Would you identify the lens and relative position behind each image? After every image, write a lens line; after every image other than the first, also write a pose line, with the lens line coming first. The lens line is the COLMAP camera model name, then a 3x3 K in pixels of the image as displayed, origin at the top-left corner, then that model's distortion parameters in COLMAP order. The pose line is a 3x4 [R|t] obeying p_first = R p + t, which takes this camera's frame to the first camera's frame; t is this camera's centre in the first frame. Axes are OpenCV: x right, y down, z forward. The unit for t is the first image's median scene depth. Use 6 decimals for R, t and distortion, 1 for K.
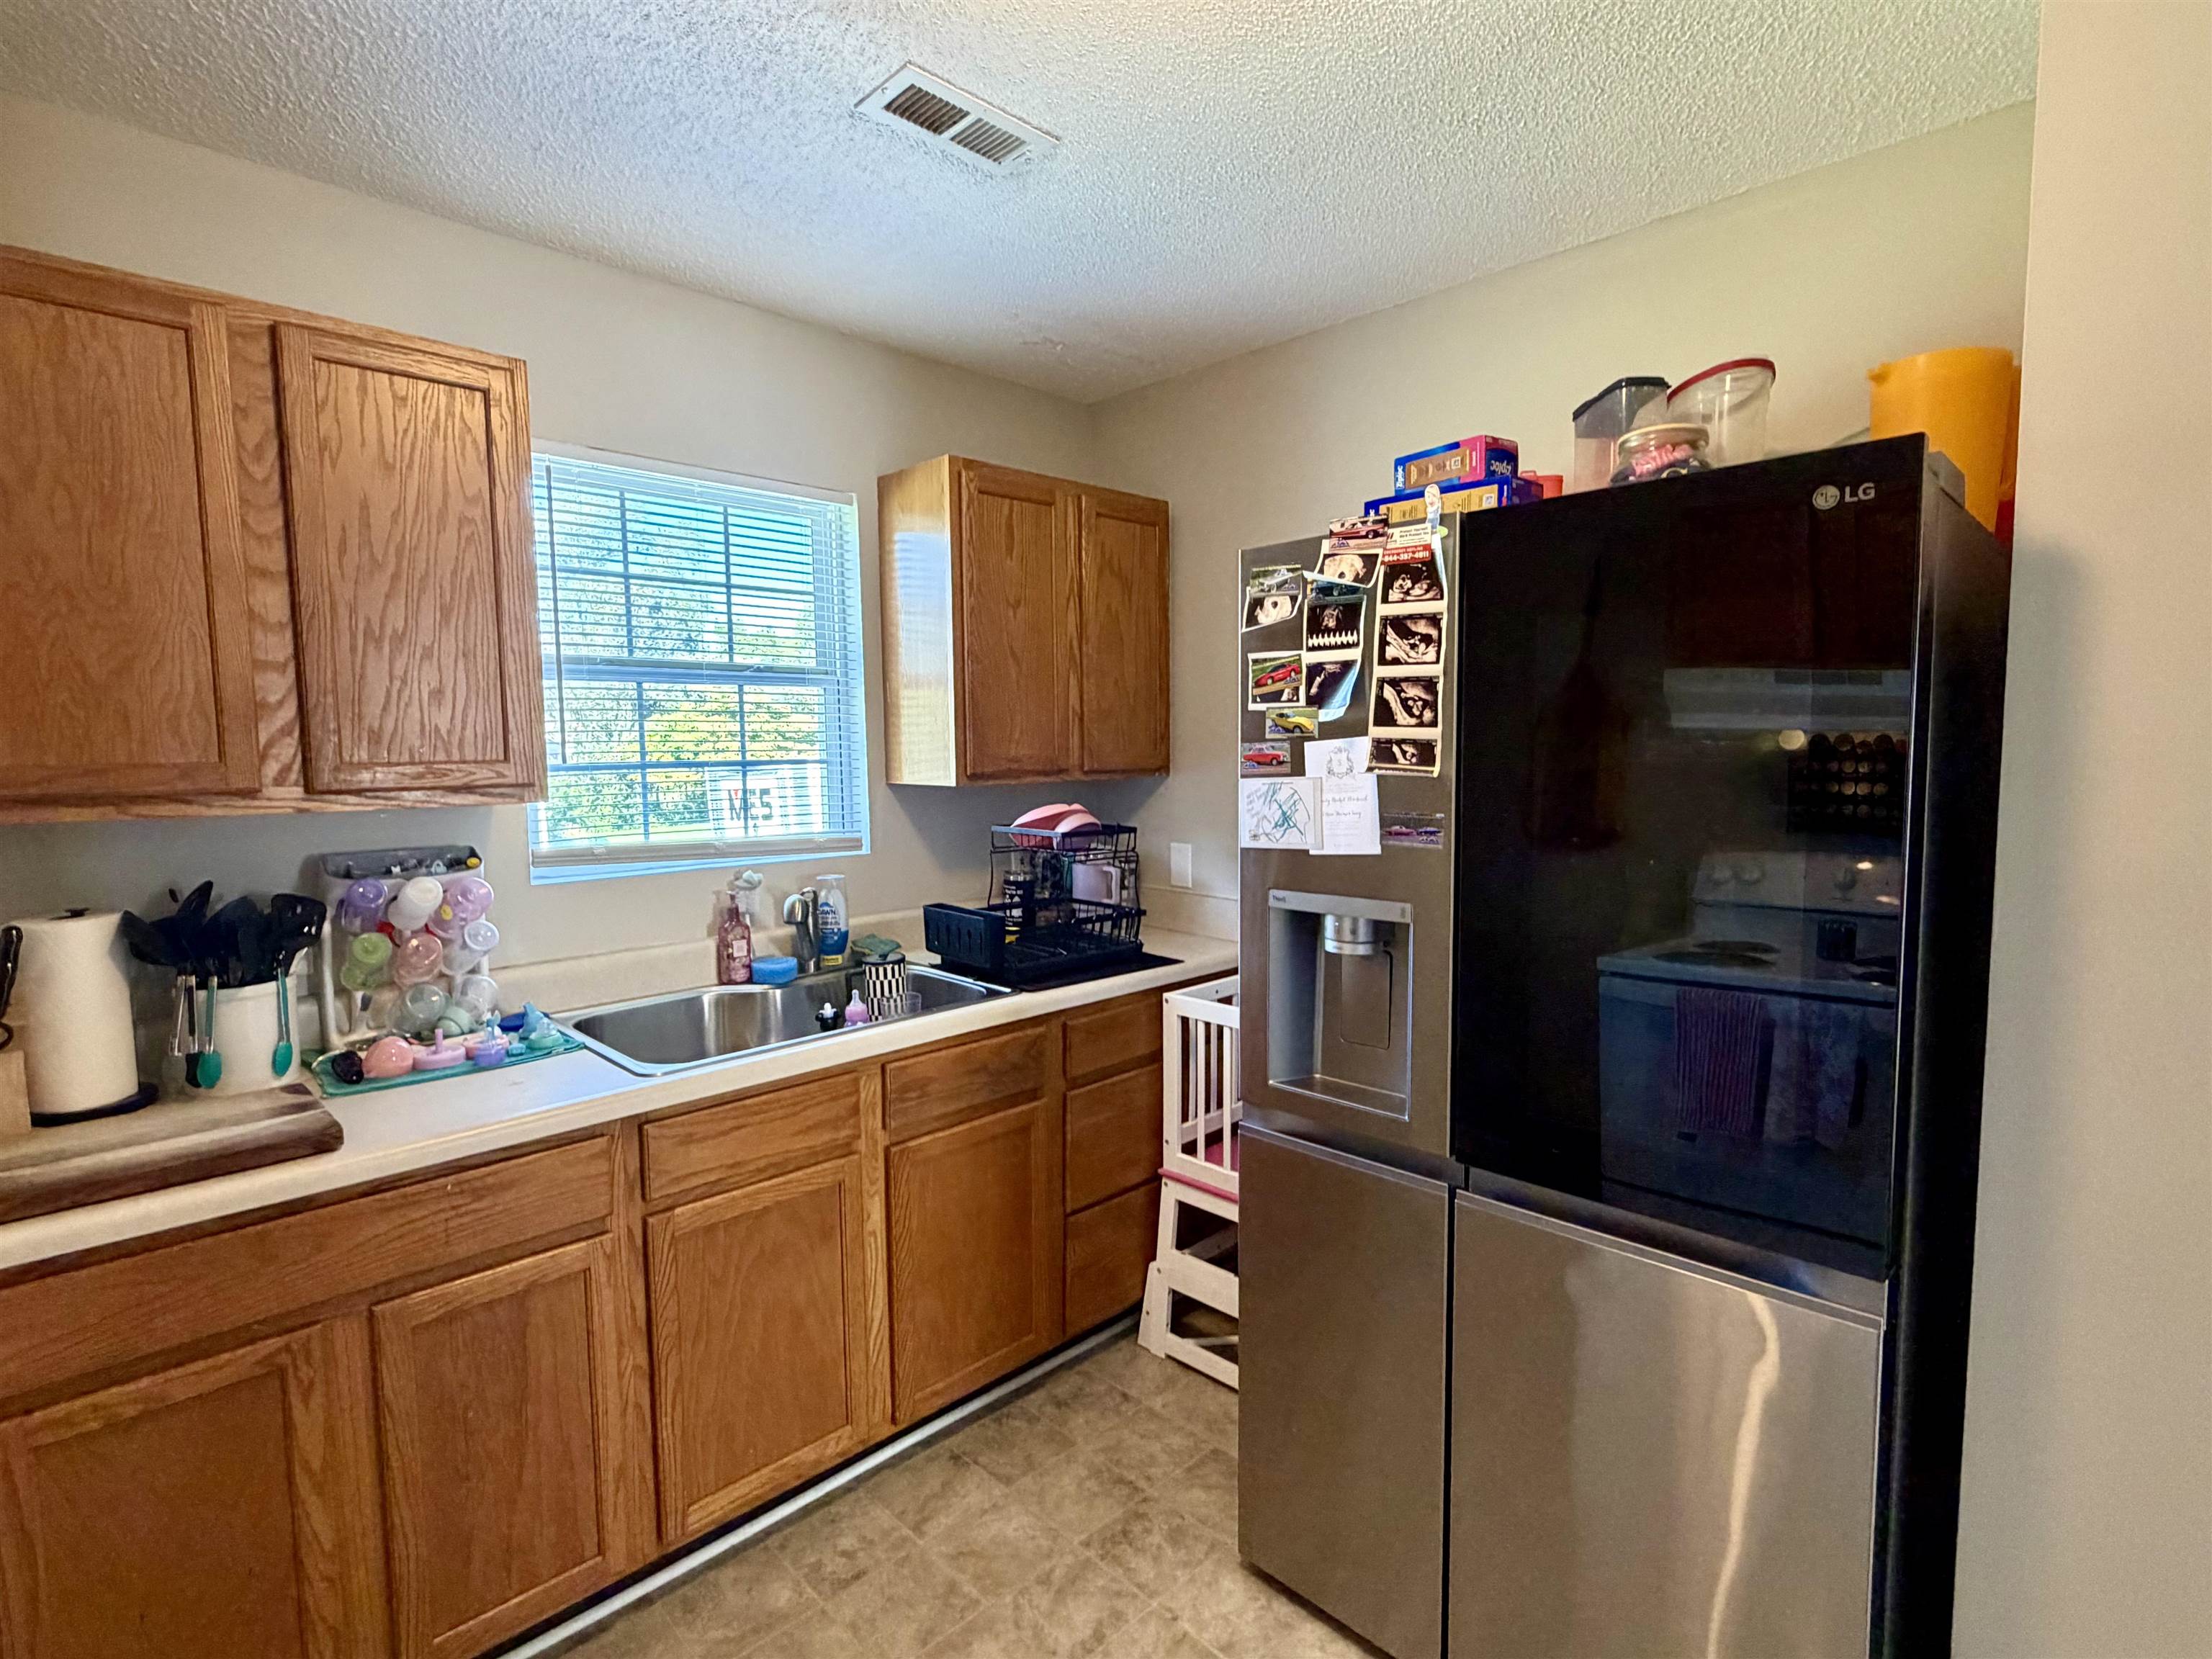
lens RADIAL K [[1085.2, 0, 1105.7], [0, 1085.2, 833.9], [0, 0, 1]] dist [-0.003580, 0.001635]
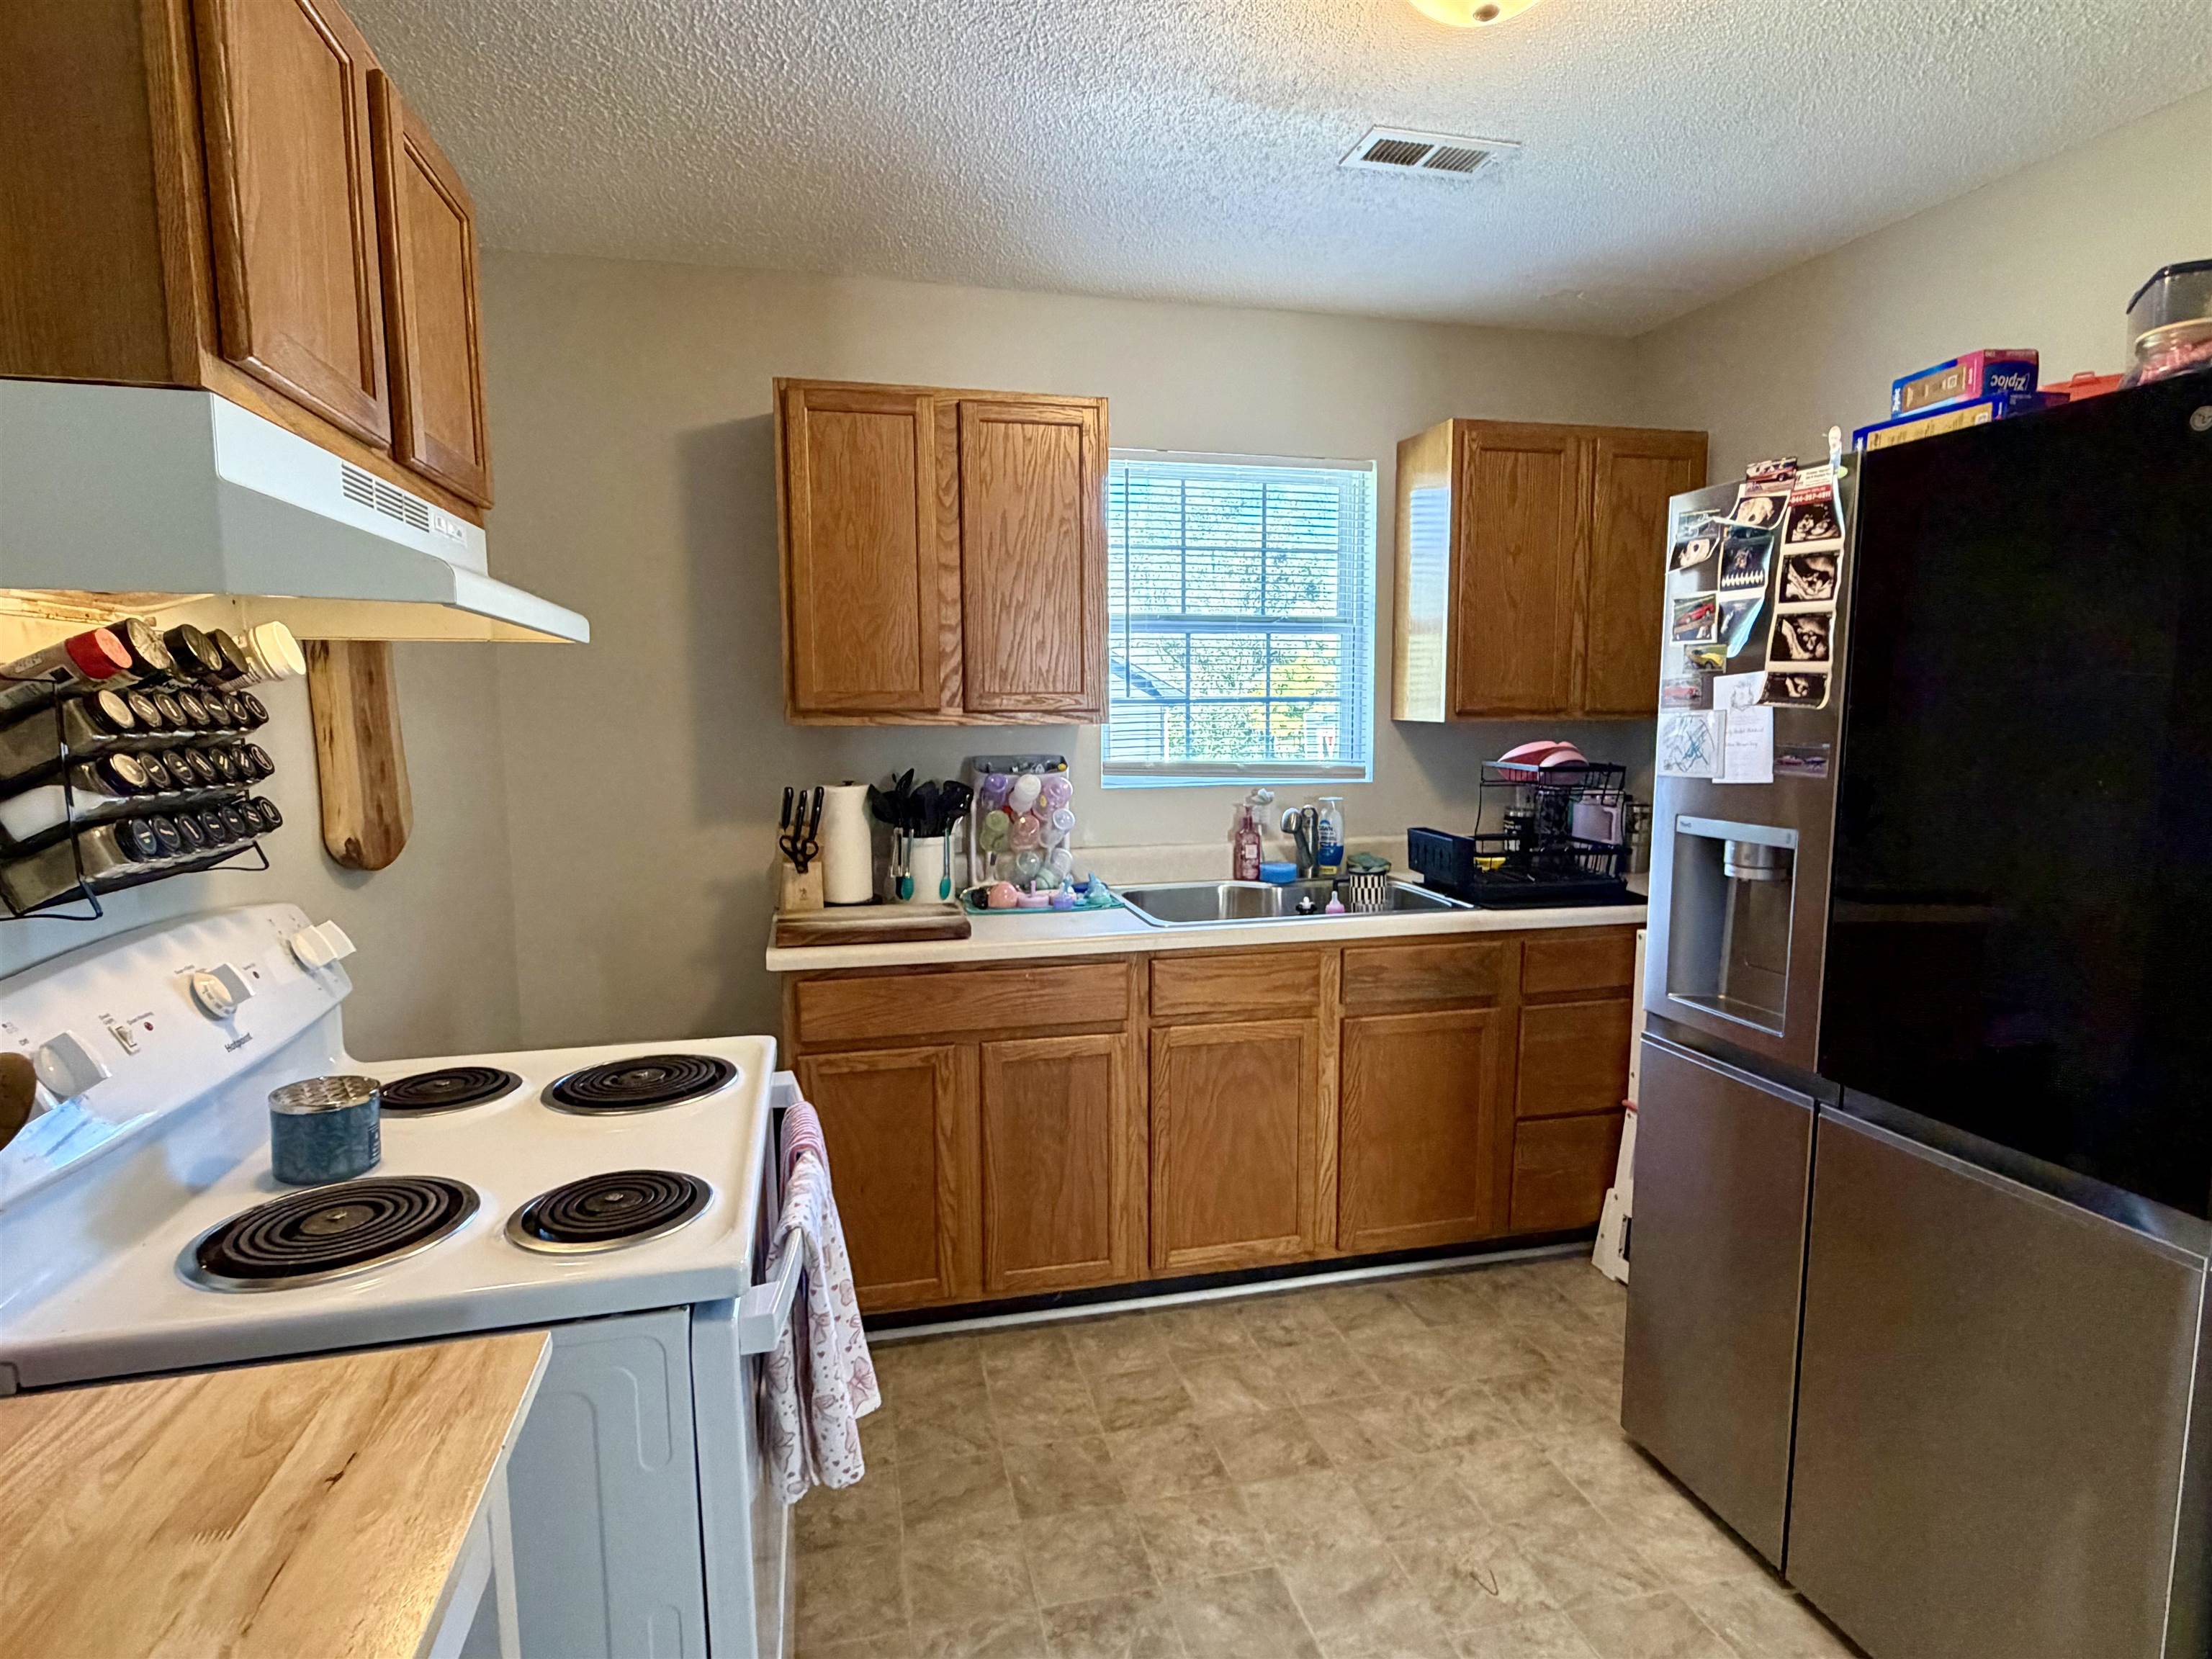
lens RADIAL K [[1182.2, 0, 1109.7], [0, 1182.2, 835.7], [0, 0, 1]] dist [0.003655, -0.000449]
pose [[0.859458, 0.065588, -0.506981, 0.264198], [-0.047627, 0.997695, 0.048333, 0.041770], [0.508983, -0.017394, 0.860601, -0.296659]]
